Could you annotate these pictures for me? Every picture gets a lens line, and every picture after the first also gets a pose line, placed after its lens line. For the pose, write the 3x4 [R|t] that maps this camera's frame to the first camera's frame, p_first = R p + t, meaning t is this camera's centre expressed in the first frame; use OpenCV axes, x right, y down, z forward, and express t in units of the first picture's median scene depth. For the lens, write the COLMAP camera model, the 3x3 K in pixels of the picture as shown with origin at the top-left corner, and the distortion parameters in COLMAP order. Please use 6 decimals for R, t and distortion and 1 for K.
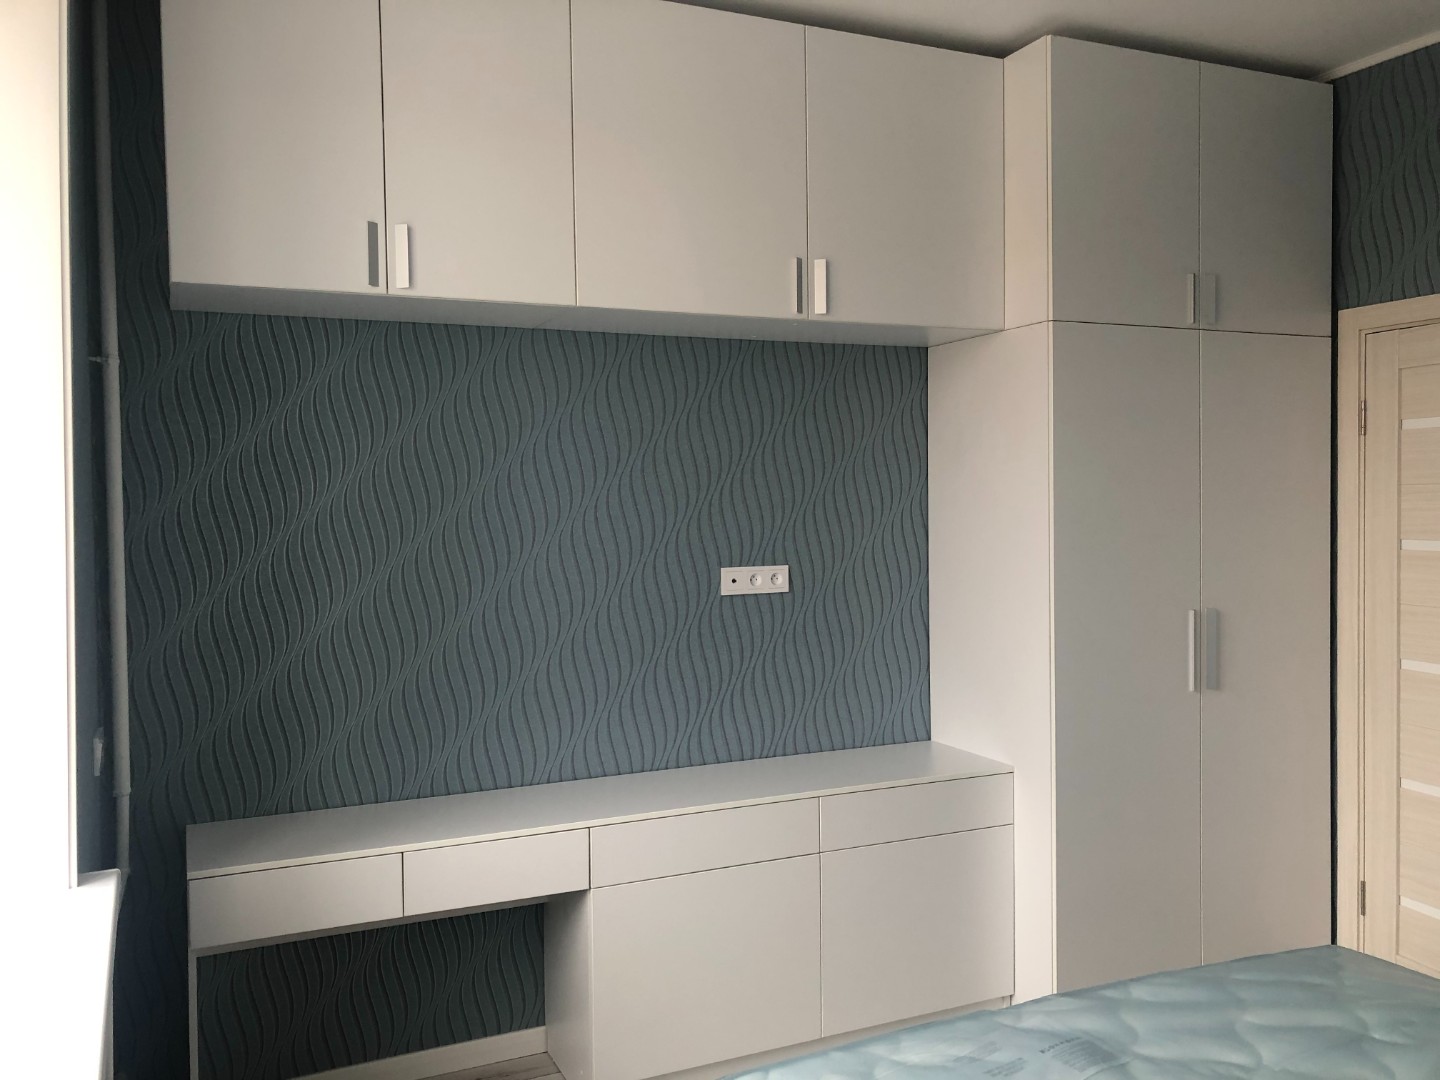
lens RADIAL K [[1143.0, 0, 720.0], [0, 1143.0, 540.0], [0, 0, 1]] dist [0.019044, 0.006221]
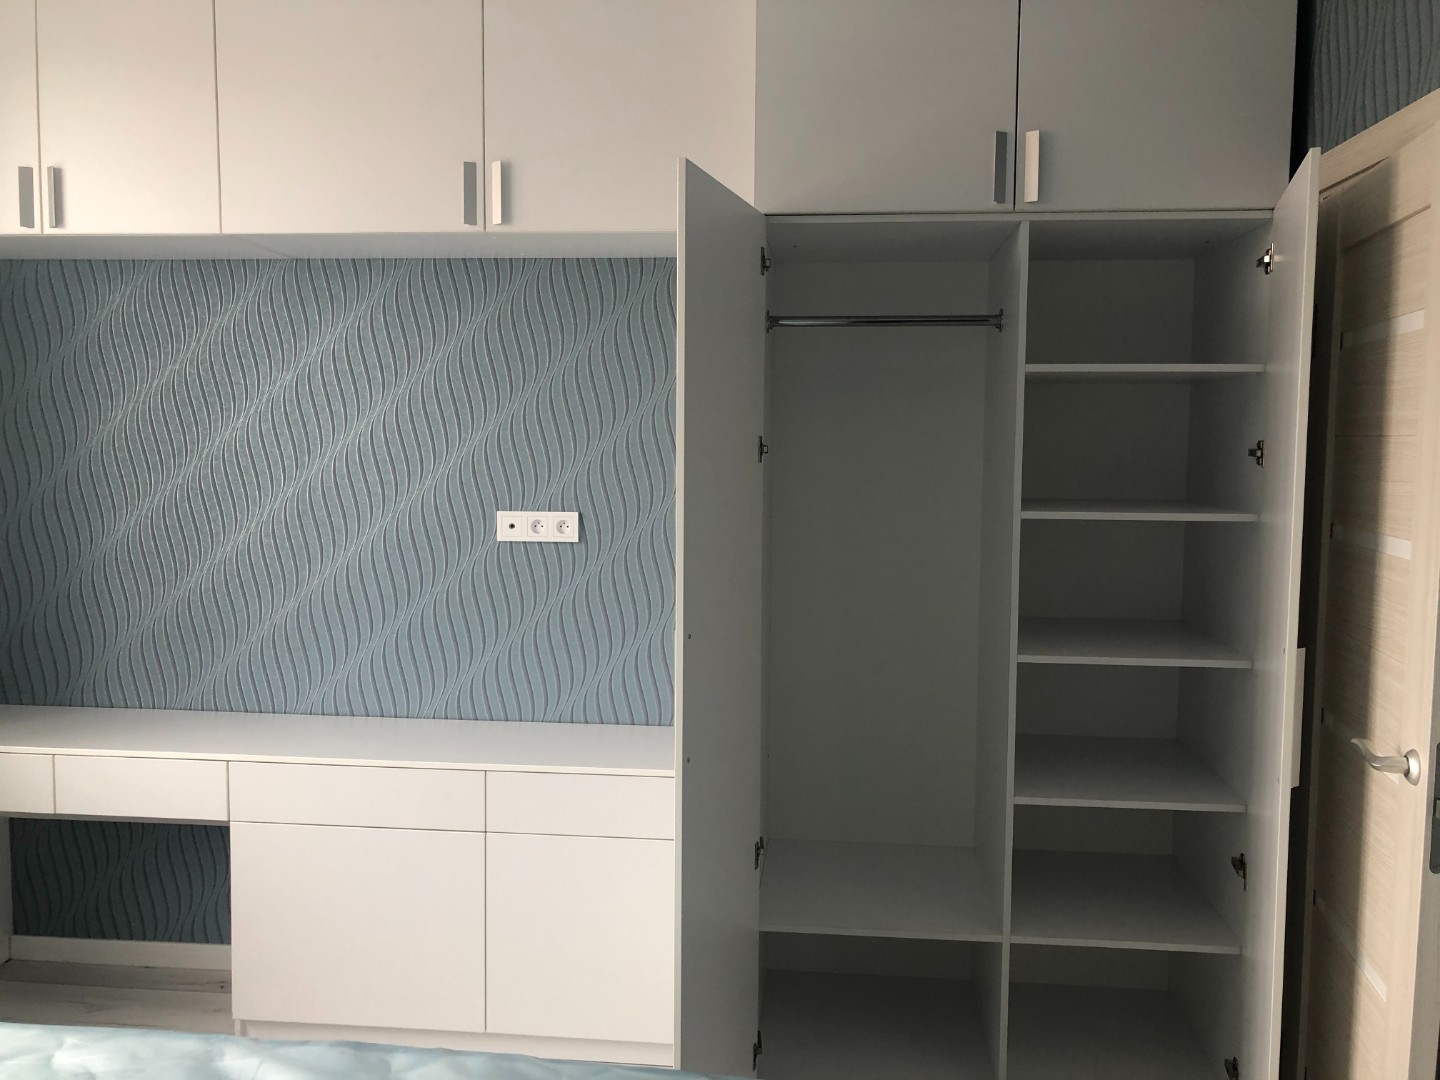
lens RADIAL K [[1163.2, 0, 719.0], [0, 1163.2, 519.6], [0, 0, 1]] dist [0.014497, 0.000267]
pose [[0.865491, 0.058485, -0.497498, 0.614470], [-0.041259, 0.998109, 0.045558, -0.018502], [0.499222, -0.018904, 0.866268, 0.276881]]
